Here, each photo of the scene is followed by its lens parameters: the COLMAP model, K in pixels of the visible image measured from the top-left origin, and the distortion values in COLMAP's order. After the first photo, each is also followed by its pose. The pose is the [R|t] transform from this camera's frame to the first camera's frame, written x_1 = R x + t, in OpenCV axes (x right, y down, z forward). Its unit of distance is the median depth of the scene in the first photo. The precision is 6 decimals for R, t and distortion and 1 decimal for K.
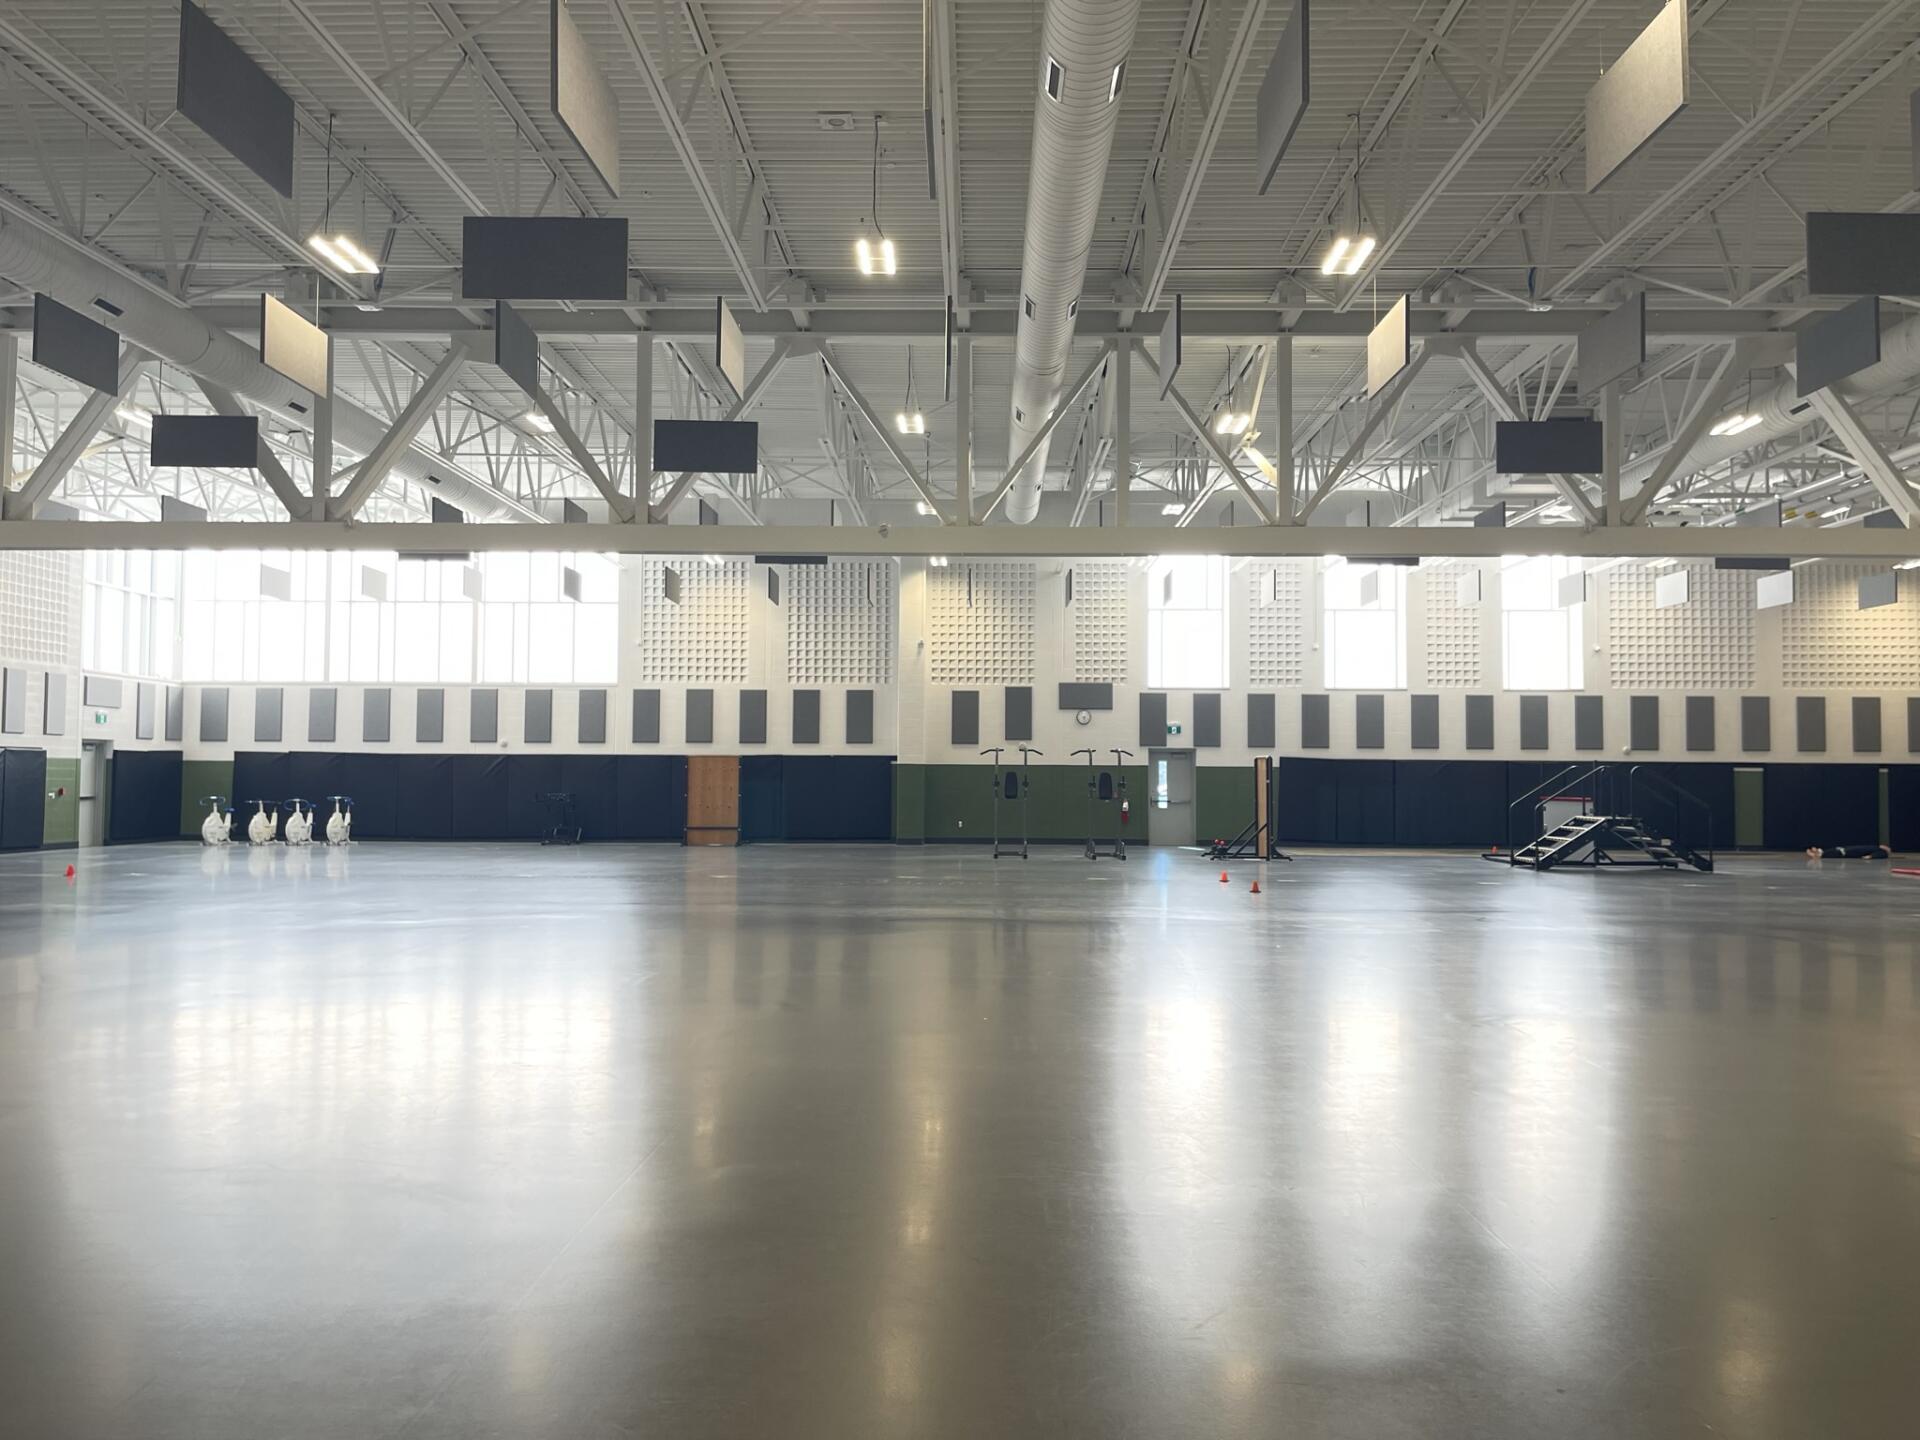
lens RADIAL K [[1495.1, 0, 960.0], [0, 1495.1, 720.0], [0, 0, 1]] dist [0.085657, -0.142810]
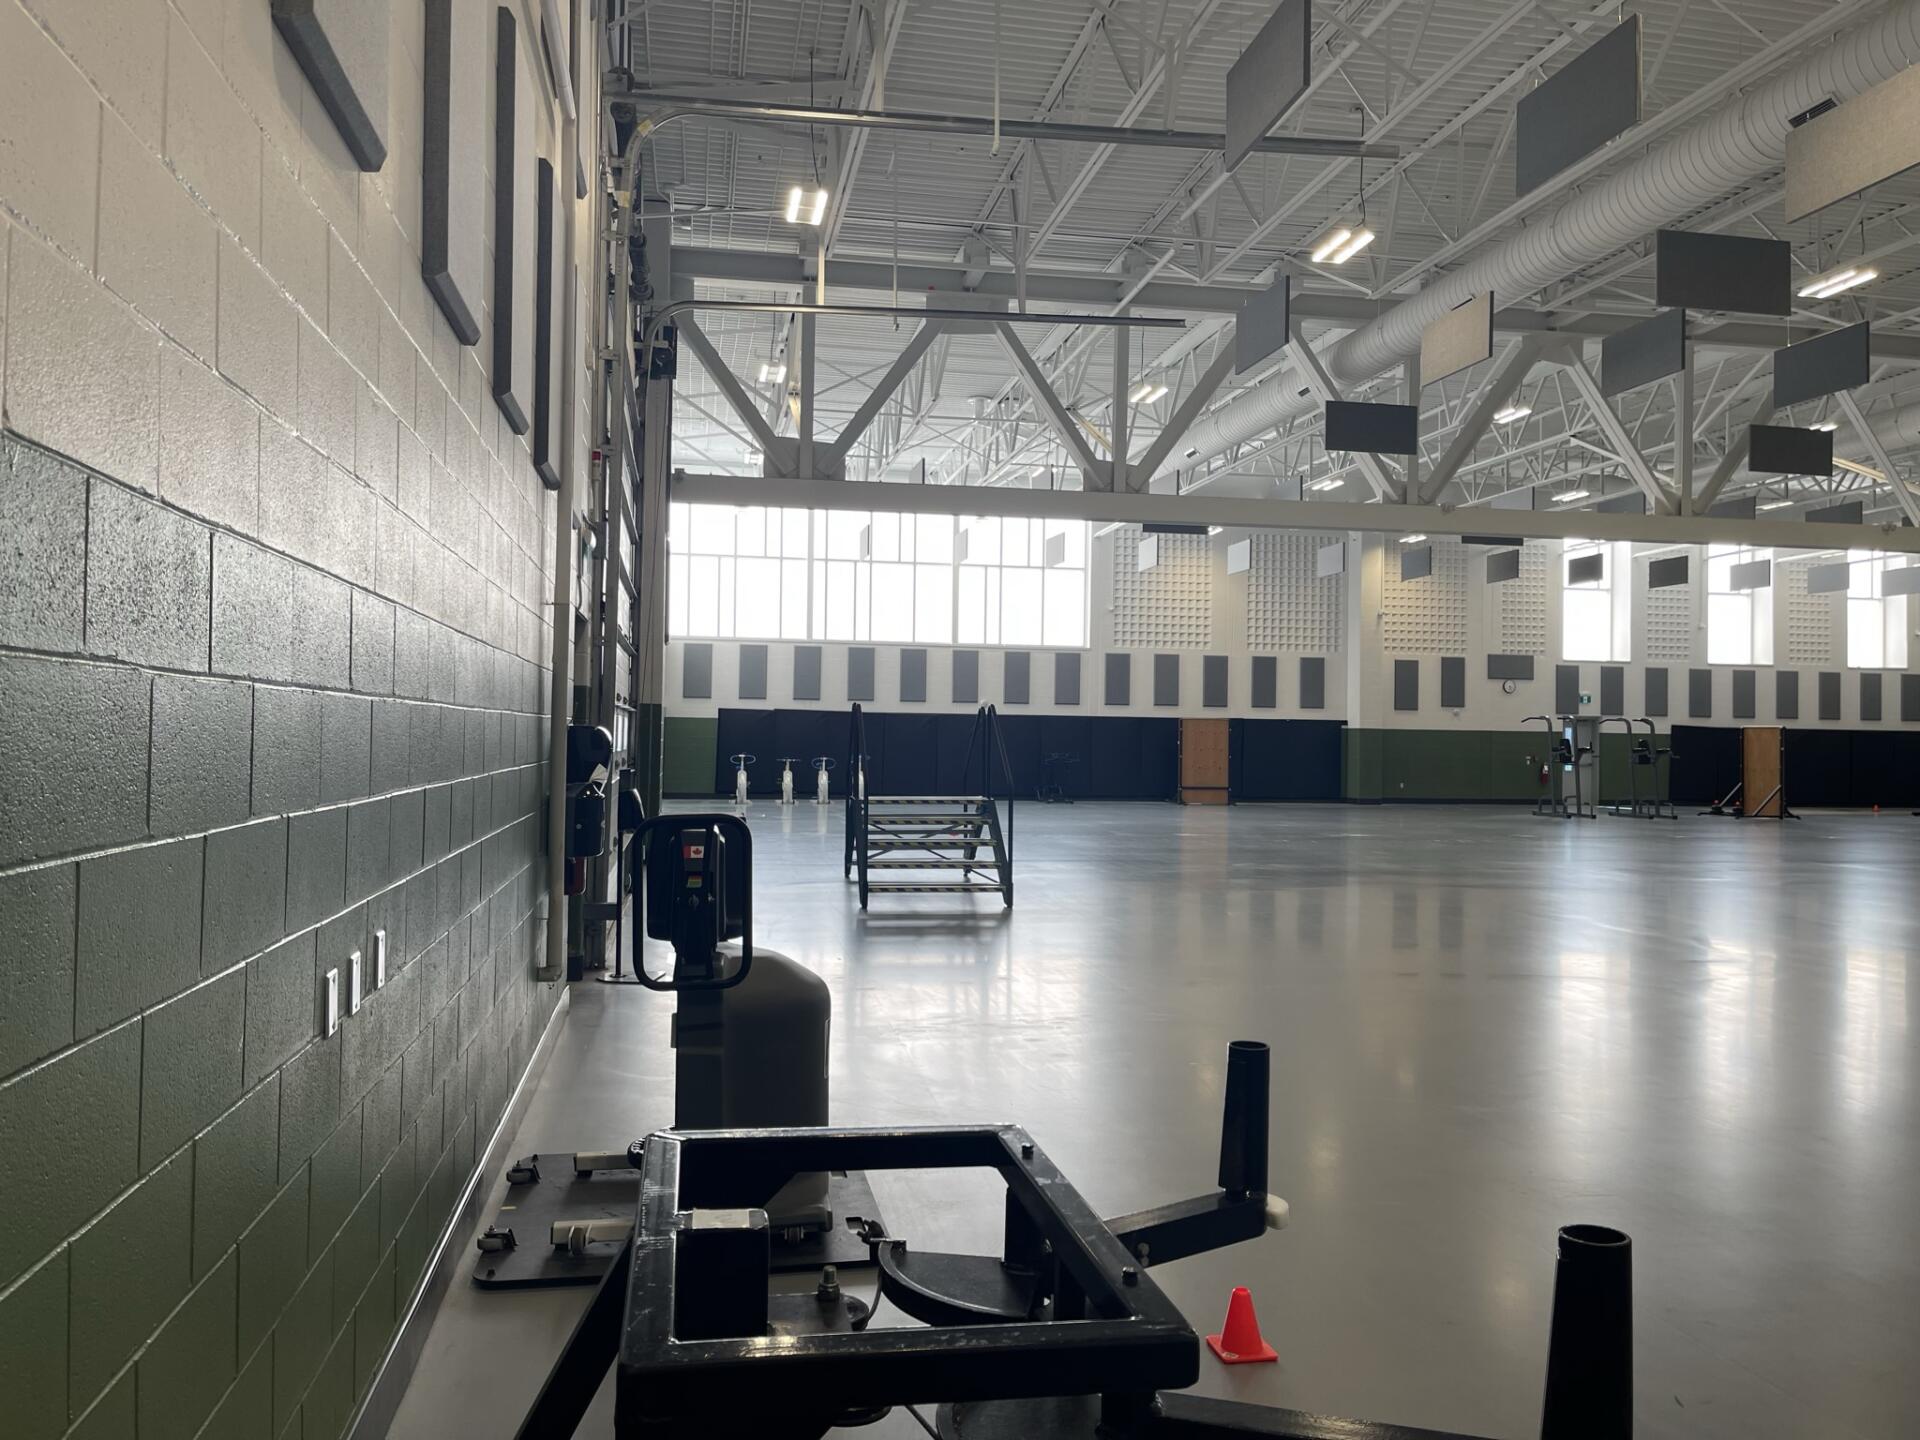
lens RADIAL K [[1489.8, 0, 960.0], [0, 1489.8, 720.0], [0, 0, 1]] dist [0.066537, -0.135514]
pose [[0.983669, 0.010876, 0.179658, -0.499791], [-0.016429, 0.999431, 0.029451, -0.003015], [-0.179236, -0.031921, 0.983288, 0.007861]]
